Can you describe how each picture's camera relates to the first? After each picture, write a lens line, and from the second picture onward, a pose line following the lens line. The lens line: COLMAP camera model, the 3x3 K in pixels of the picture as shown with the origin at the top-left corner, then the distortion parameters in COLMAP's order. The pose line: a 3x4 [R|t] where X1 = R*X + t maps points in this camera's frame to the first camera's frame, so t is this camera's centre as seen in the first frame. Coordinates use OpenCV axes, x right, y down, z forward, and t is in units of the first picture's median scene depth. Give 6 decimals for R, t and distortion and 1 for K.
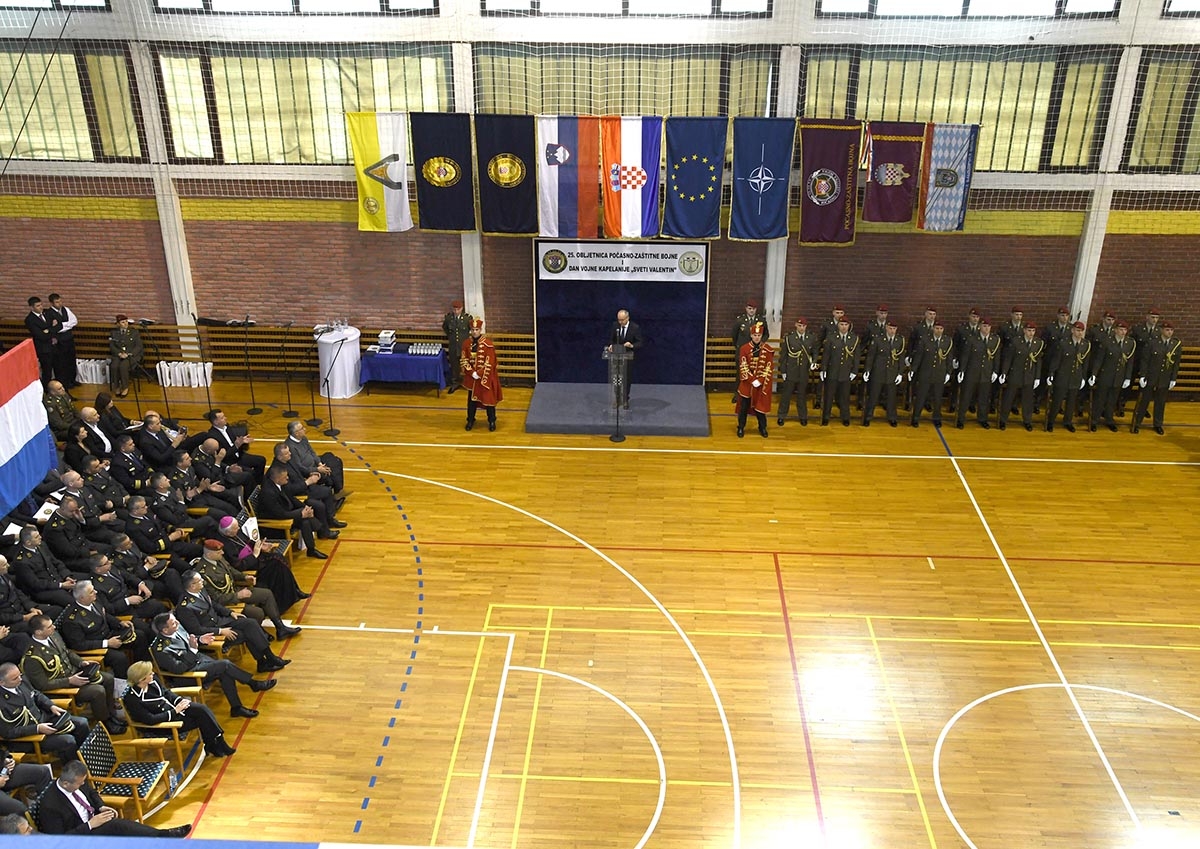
lens RADIAL K [[1088.8, 0, 600.0], [0, 1088.8, 424.5], [0, 0, 1]] dist [-0.032392, 0.139877]
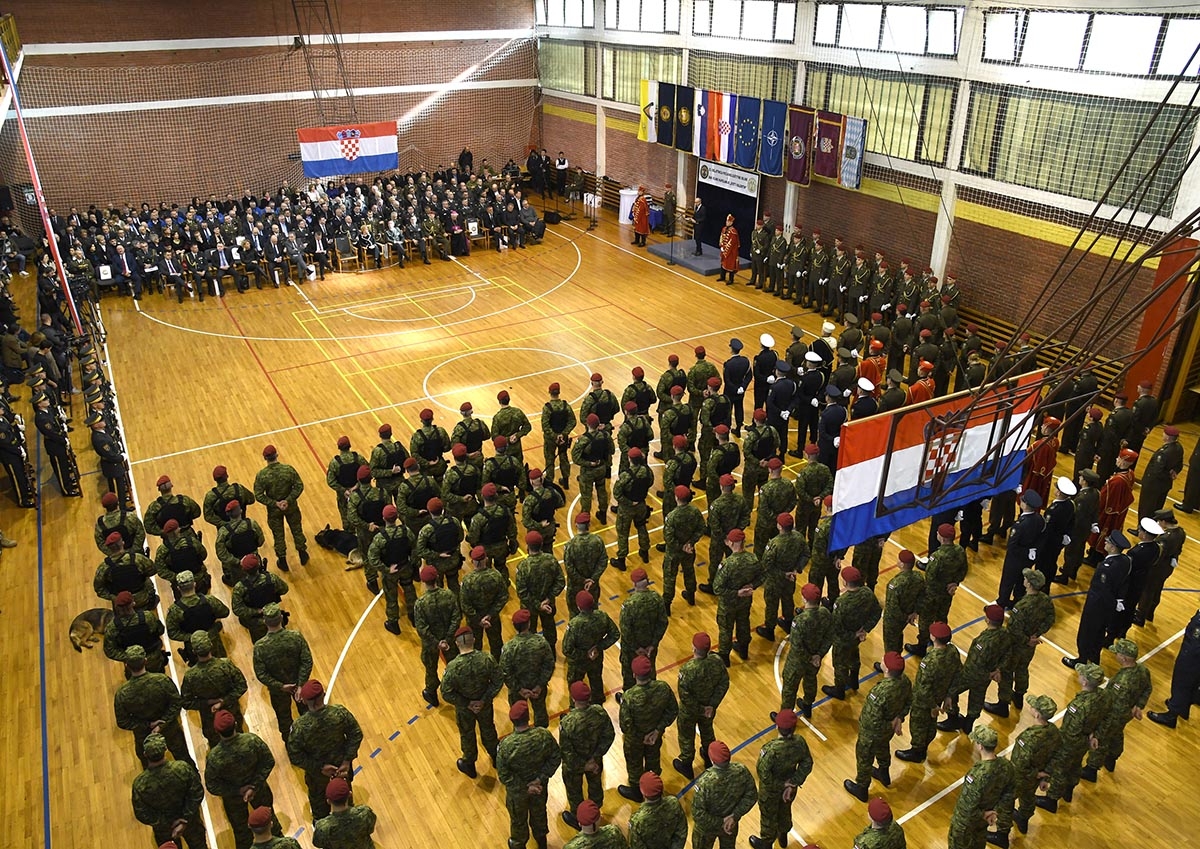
lens RADIAL K [[863.3, 0, 600.0], [0, 863.3, 424.5], [0, 0, 1]] dist [-0.117447, 0.073784]
pose [[0.552949, 0.379785, -0.741627, 1.132949], [-0.350200, 0.913576, 0.206734, 0.002042], [0.756047, 0.145404, 0.638162, 0.020981]]
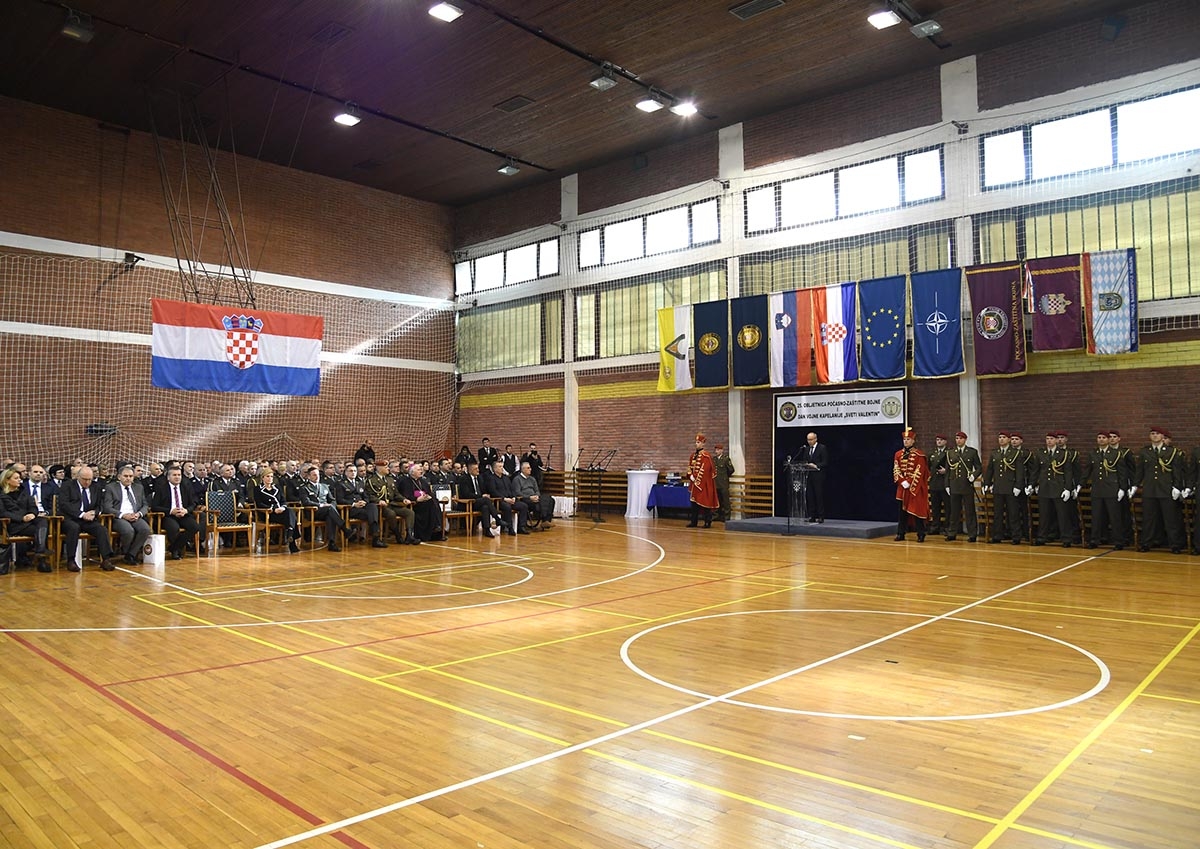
lens RADIAL K [[863.3, 0, 600.0], [0, 863.3, 424.5], [0, 0, 1]] dist [-0.117447, 0.073784]
pose [[0.765167, -0.024794, -0.643354, 0.443046], [-0.265405, 0.898259, -0.350274, 0.274558], [0.586583, 0.438767, 0.680738, 0.228433]]
